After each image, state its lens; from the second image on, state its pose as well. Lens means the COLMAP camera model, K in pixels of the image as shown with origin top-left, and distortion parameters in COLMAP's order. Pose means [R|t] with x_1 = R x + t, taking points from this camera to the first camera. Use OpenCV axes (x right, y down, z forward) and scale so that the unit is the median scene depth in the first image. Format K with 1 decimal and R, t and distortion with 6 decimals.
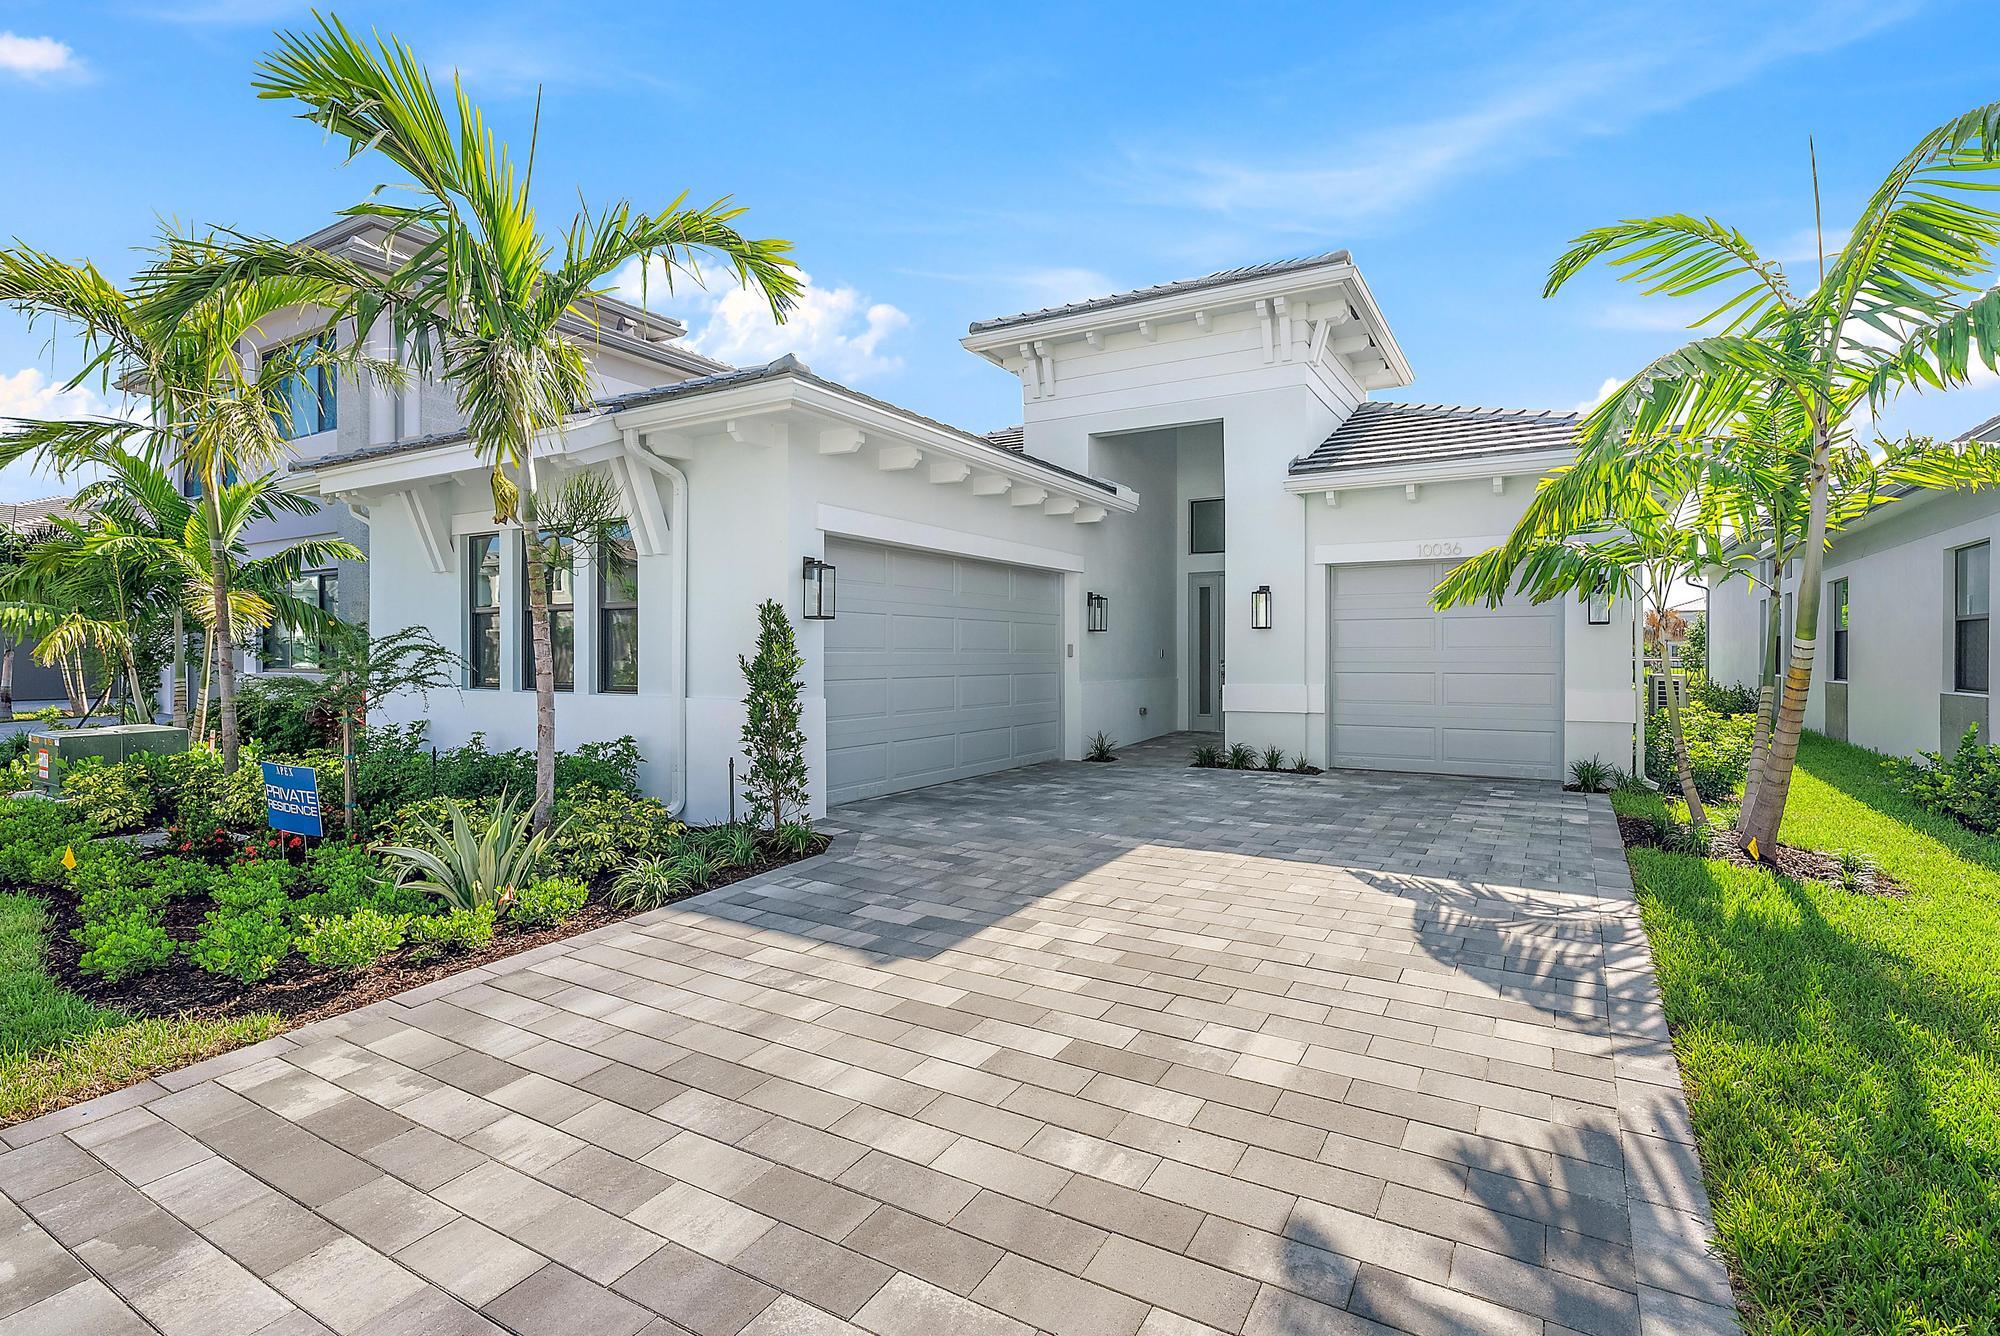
lens RADIAL K [[945.9, 0, 991.6], [0, 945.9, 637.3], [0, 0, 1]] dist [-0.003909, -0.000305]
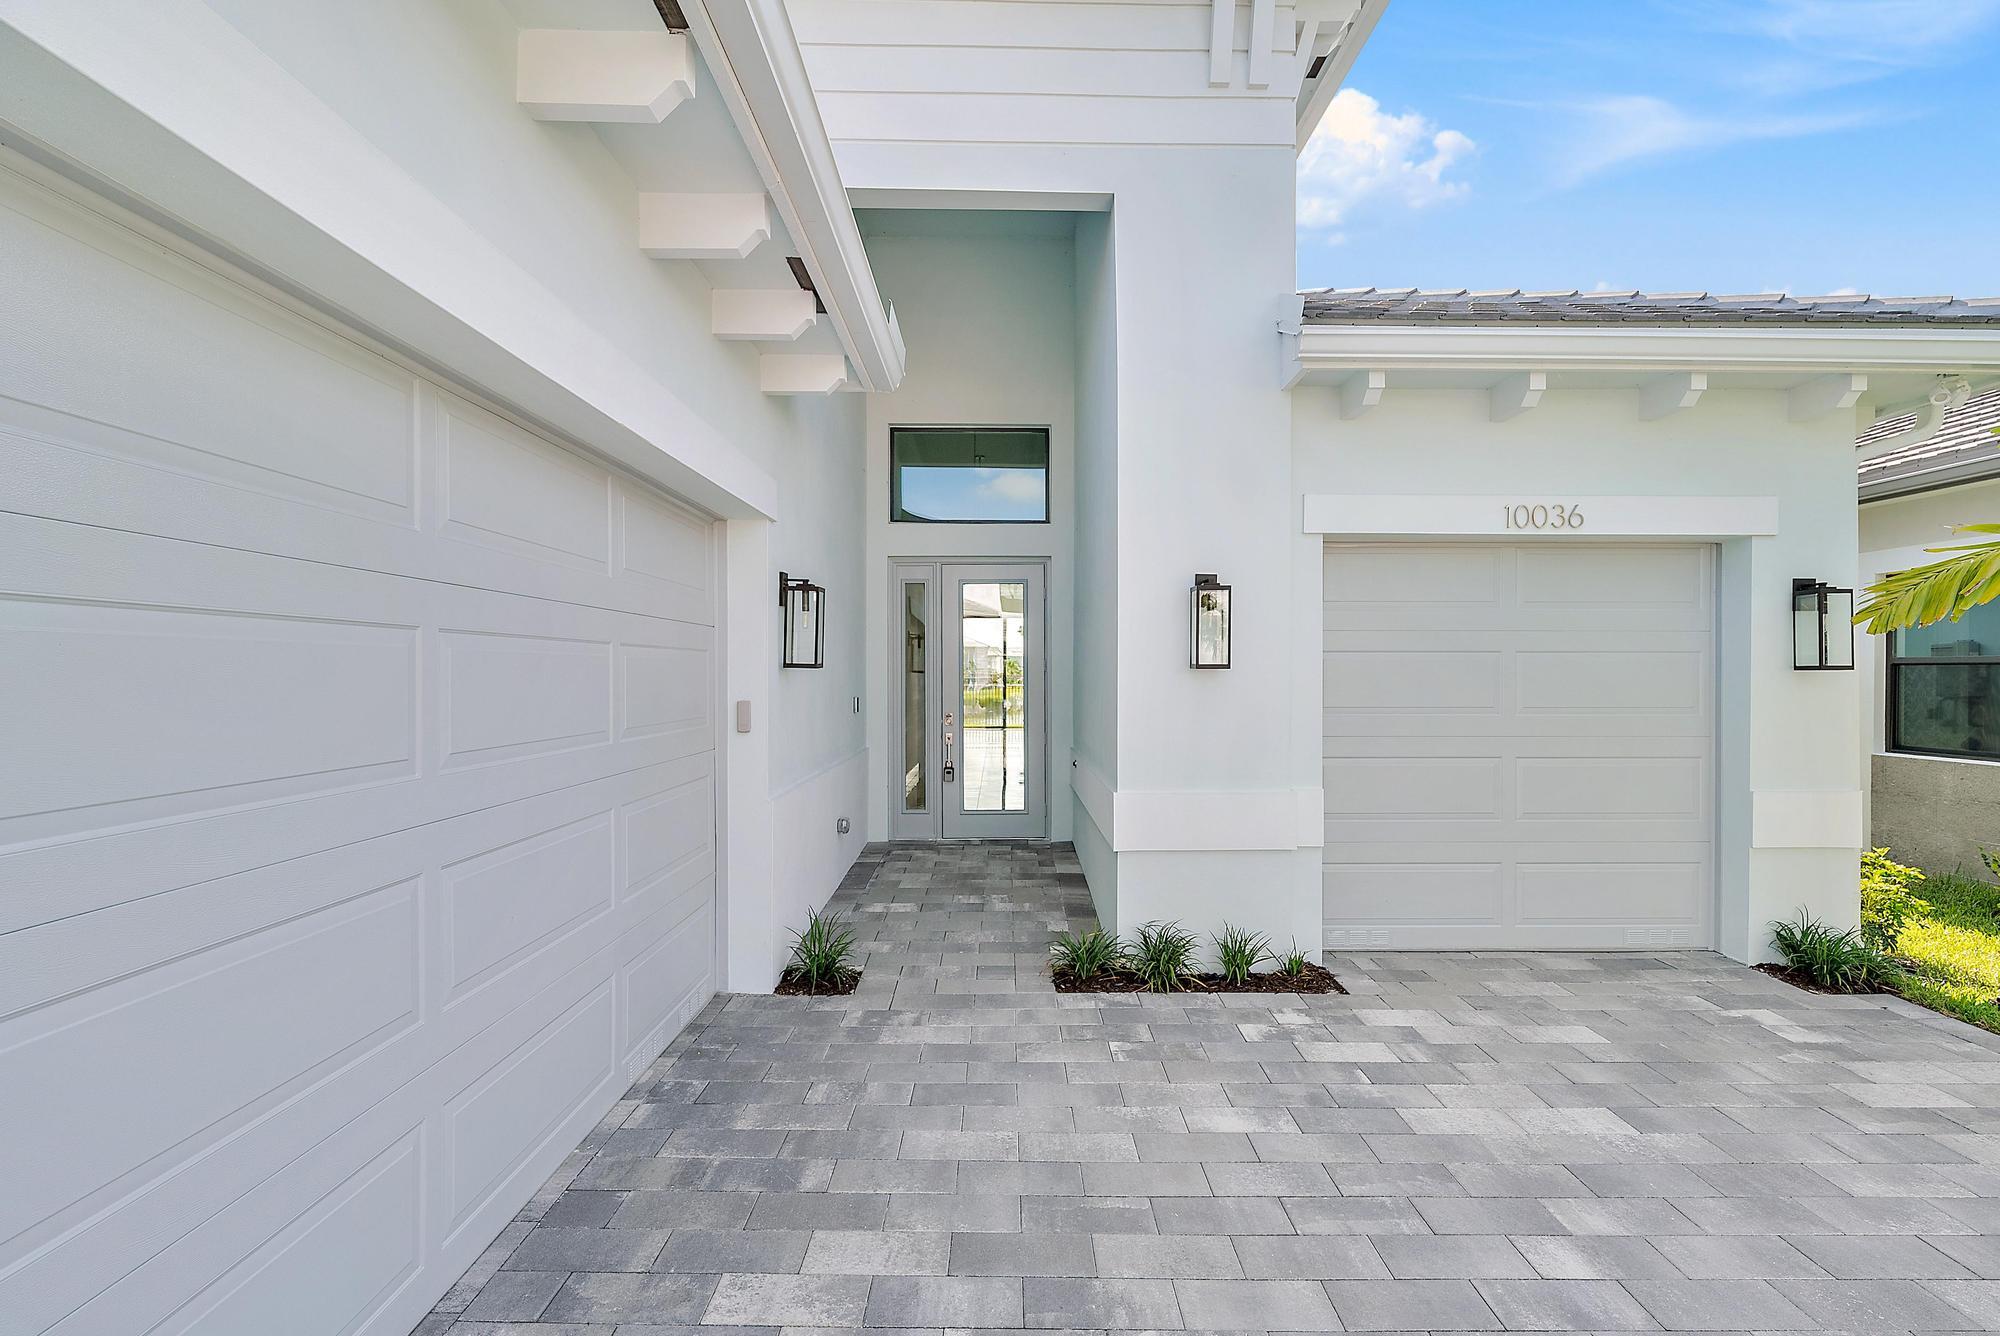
lens RADIAL K [[979.2, 0, 1000.0], [0, 979.2, 668.0], [0, 0, 1]] dist [0.003485, 0.000135]
pose [[0.859927, 0.004874, 0.510393, -0.037256], [-0.012526, 0.999855, 0.011555, -0.013685], [-0.510263, -0.016329, 0.859864, 0.667278]]
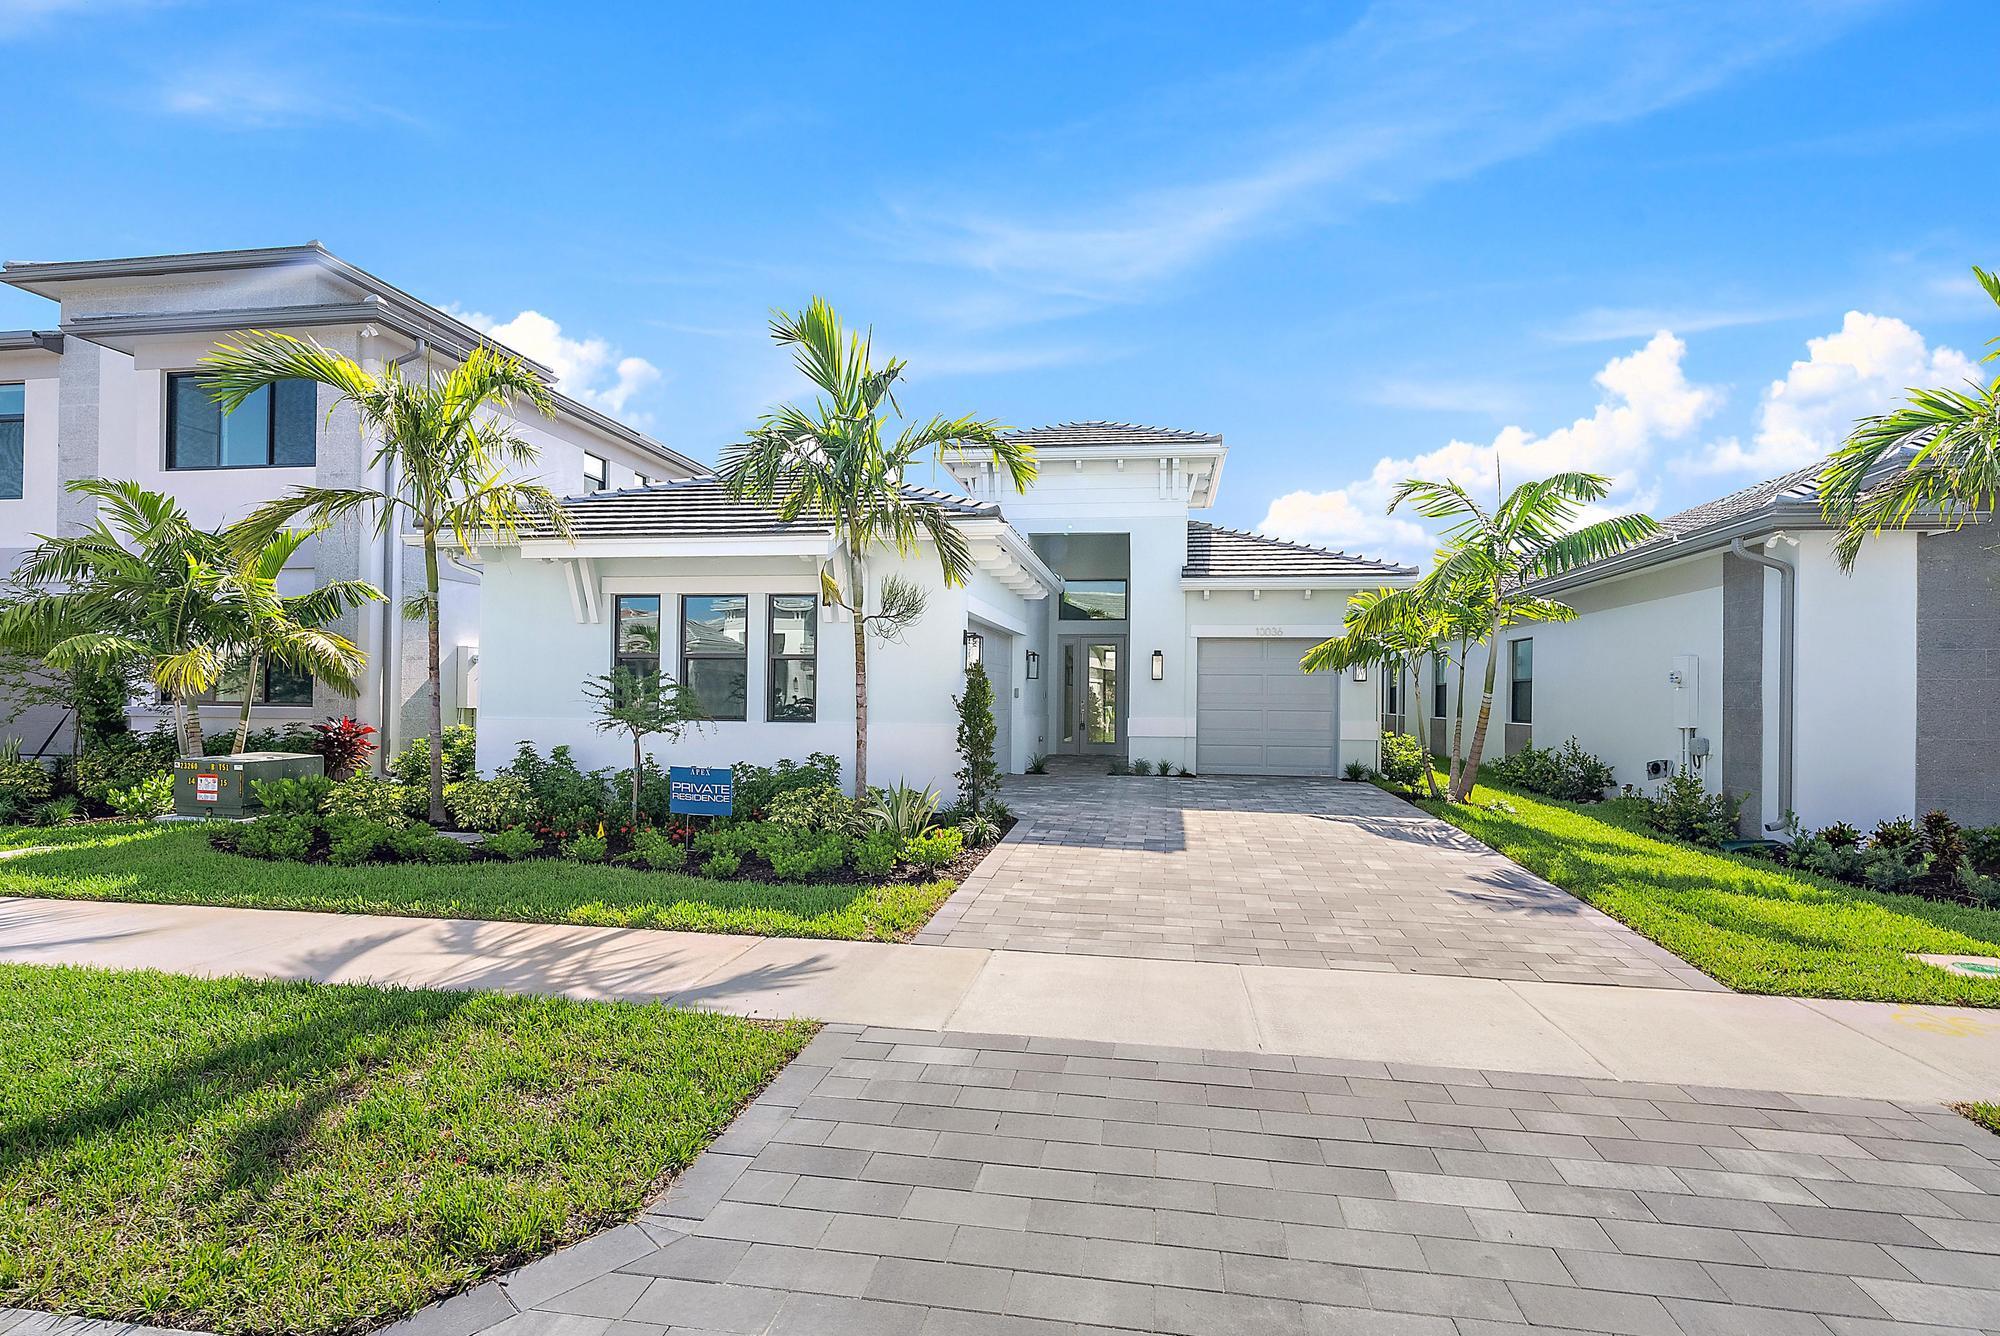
lens RADIAL K [[979.2, 0, 1000.0], [0, 979.2, 668.0], [0, 0, 1]] dist [0.003485, 0.000135]
pose [[0.932072, 0.020542, 0.361690, -0.502043], [-0.017346, 0.999777, -0.012083, -0.004666], [-0.361858, 0.004988, 0.932220, -0.334520]]
